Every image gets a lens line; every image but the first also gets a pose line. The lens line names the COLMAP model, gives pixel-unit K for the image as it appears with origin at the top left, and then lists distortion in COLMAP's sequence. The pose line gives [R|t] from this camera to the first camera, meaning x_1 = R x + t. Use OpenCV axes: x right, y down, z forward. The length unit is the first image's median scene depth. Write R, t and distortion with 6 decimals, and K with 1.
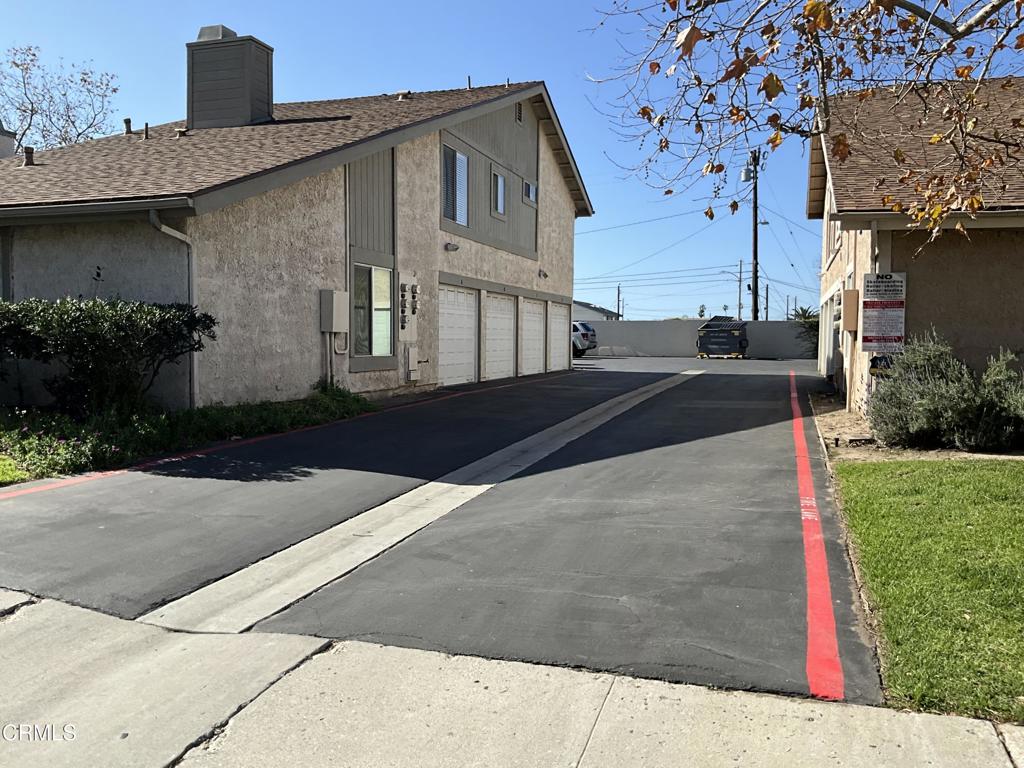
lens RADIAL K [[861.3, 0, 510.3], [0, 861.3, 382.9], [0, 0, 1]] dist [0.018427, 0.002911]
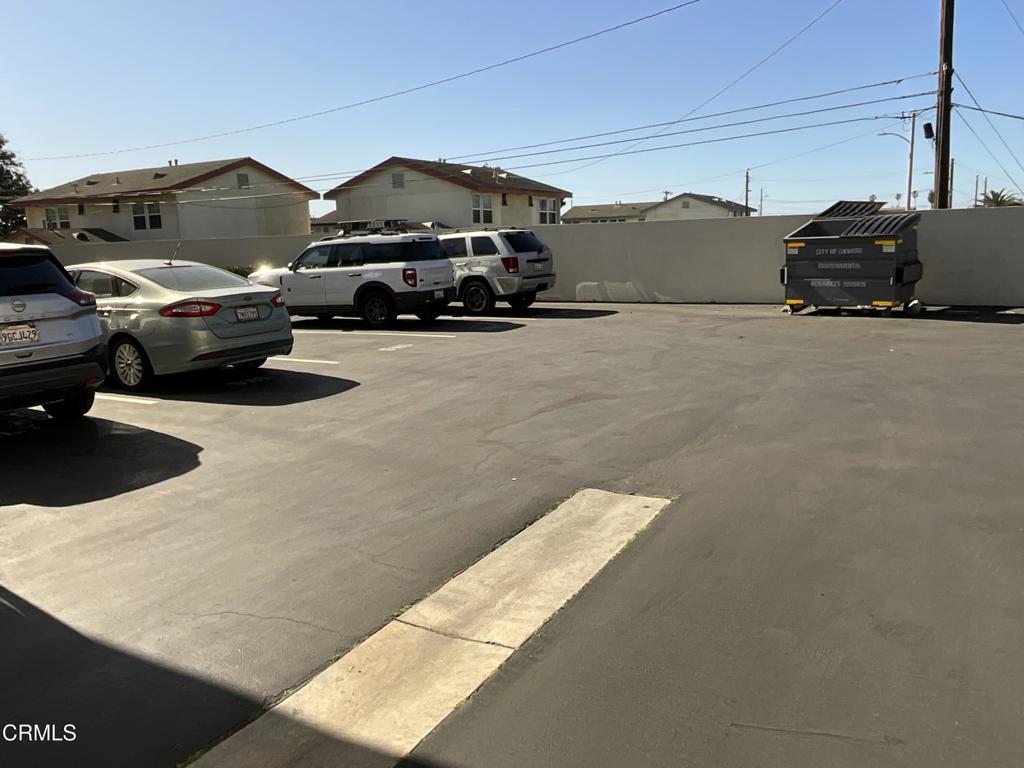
lens RADIAL K [[785.5, 0, 512.9], [0, 785.5, 386.2], [0, 0, 1]] dist [-0.010465, -0.012805]
pose [[0.978524, 0.001161, -0.206130, 0.156163], [0.026231, 0.991153, 0.130105, -0.041672], [0.204458, -0.132718, 0.969837, 0.568361]]
